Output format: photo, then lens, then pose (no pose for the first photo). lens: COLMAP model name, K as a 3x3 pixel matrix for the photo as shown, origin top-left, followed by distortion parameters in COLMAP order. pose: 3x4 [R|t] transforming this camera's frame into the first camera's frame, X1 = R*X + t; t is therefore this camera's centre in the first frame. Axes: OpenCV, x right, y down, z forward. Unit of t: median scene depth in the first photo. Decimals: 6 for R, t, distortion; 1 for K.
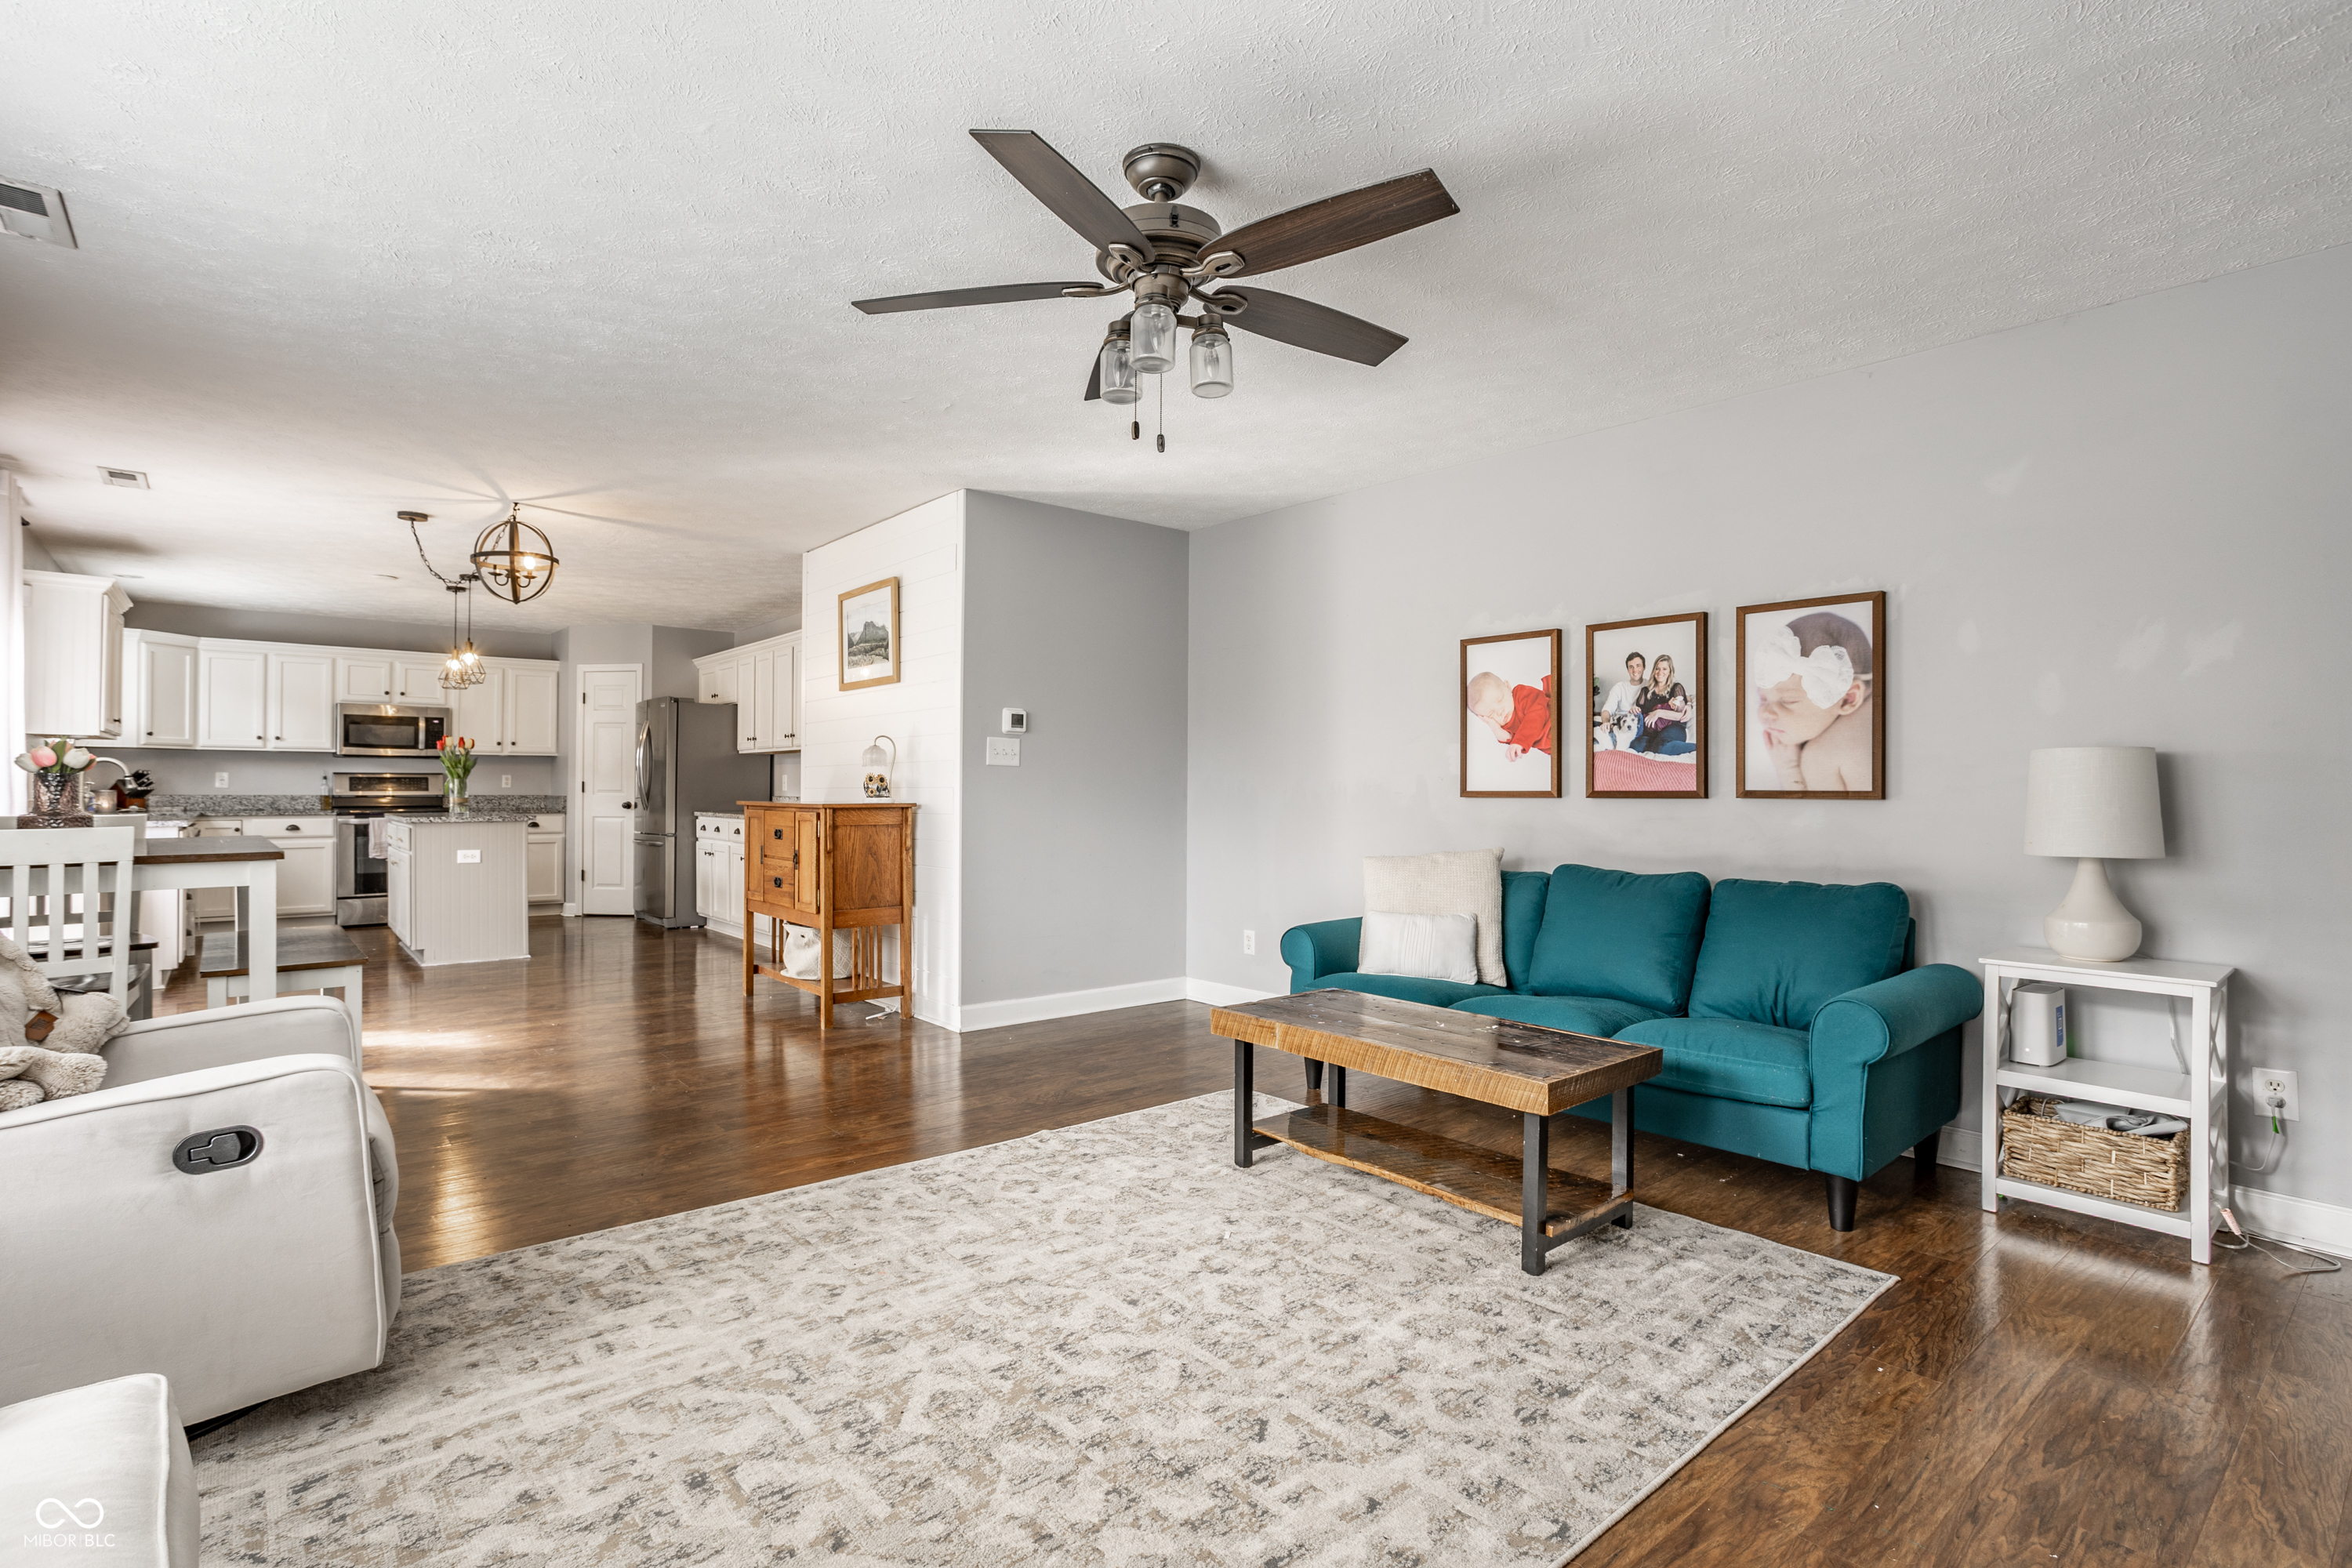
lens RADIAL K [[1130.5, 0, 1166.6], [0, 1130.5, 782.5], [0, 0, 1]] dist [-0.053286, 0.028597]
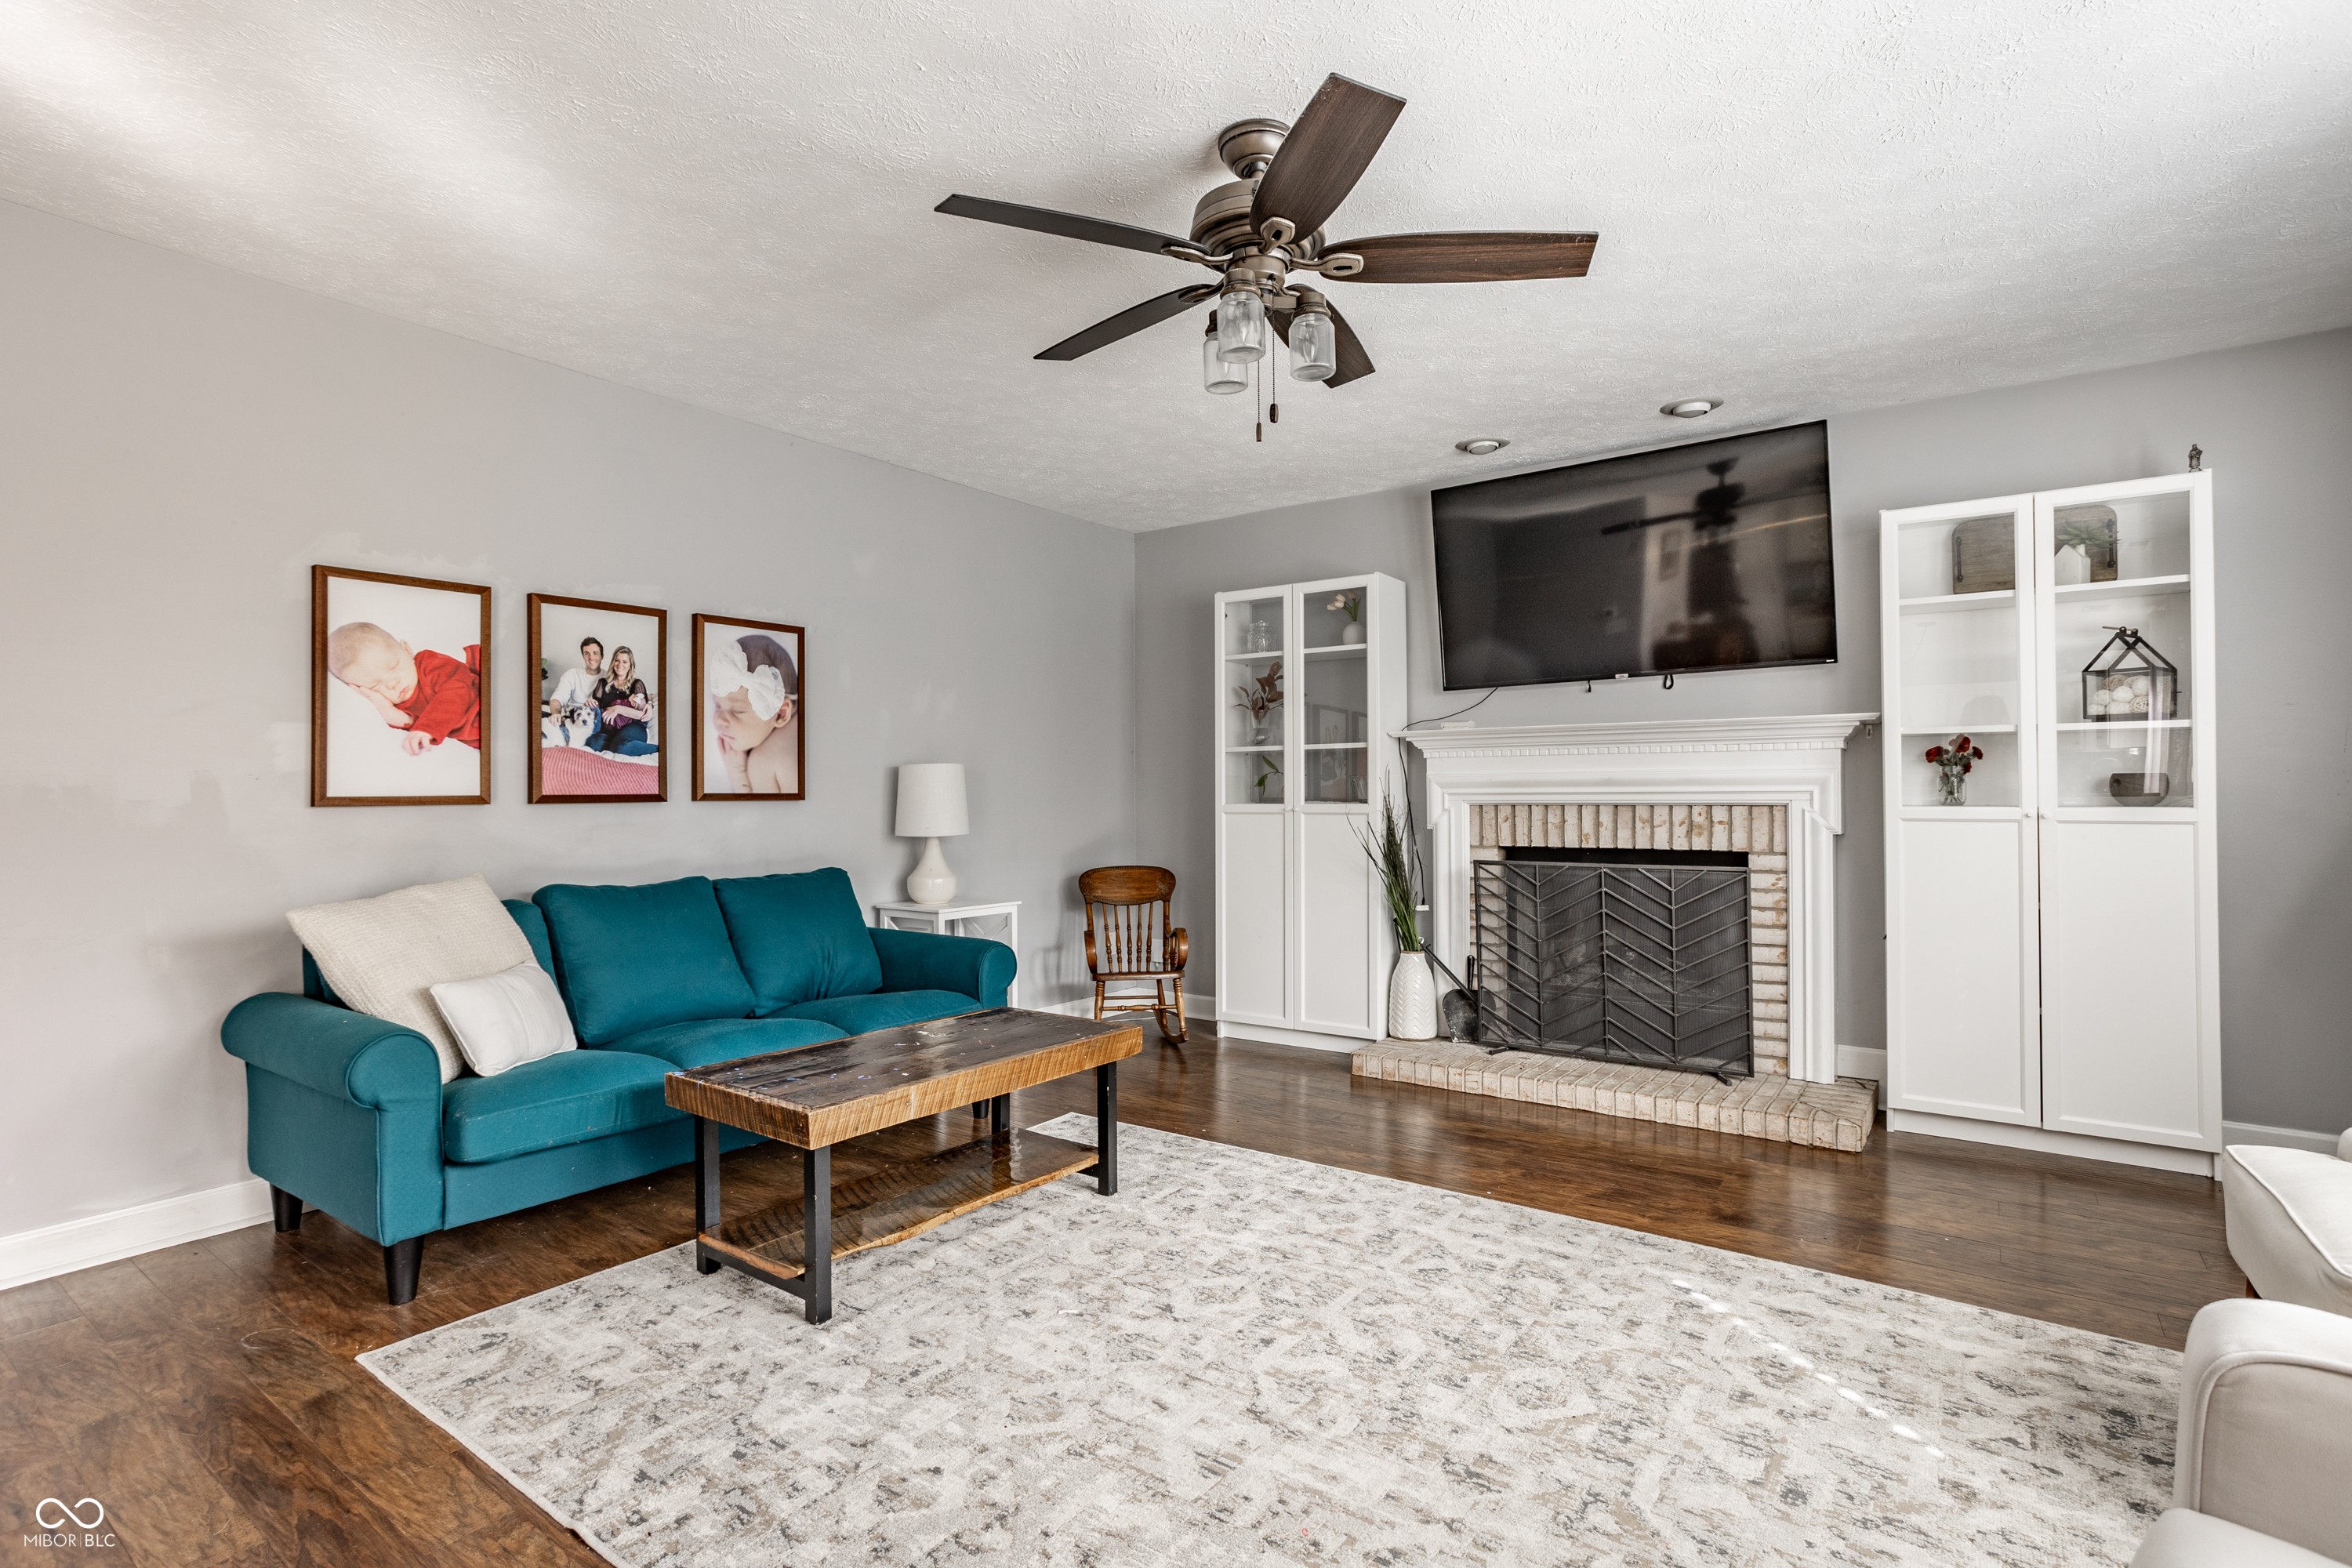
lens RADIAL K [[1130.5, 0, 1166.6], [0, 1130.5, 782.5], [0, 0, 1]] dist [-0.053286, 0.028597]
pose [[-0.232008, 0.006659, 0.972691, -0.612620], [-0.000239, 0.999976, -0.006903, 0.004300], [-0.972714, -0.001834, -0.232000, 0.867174]]
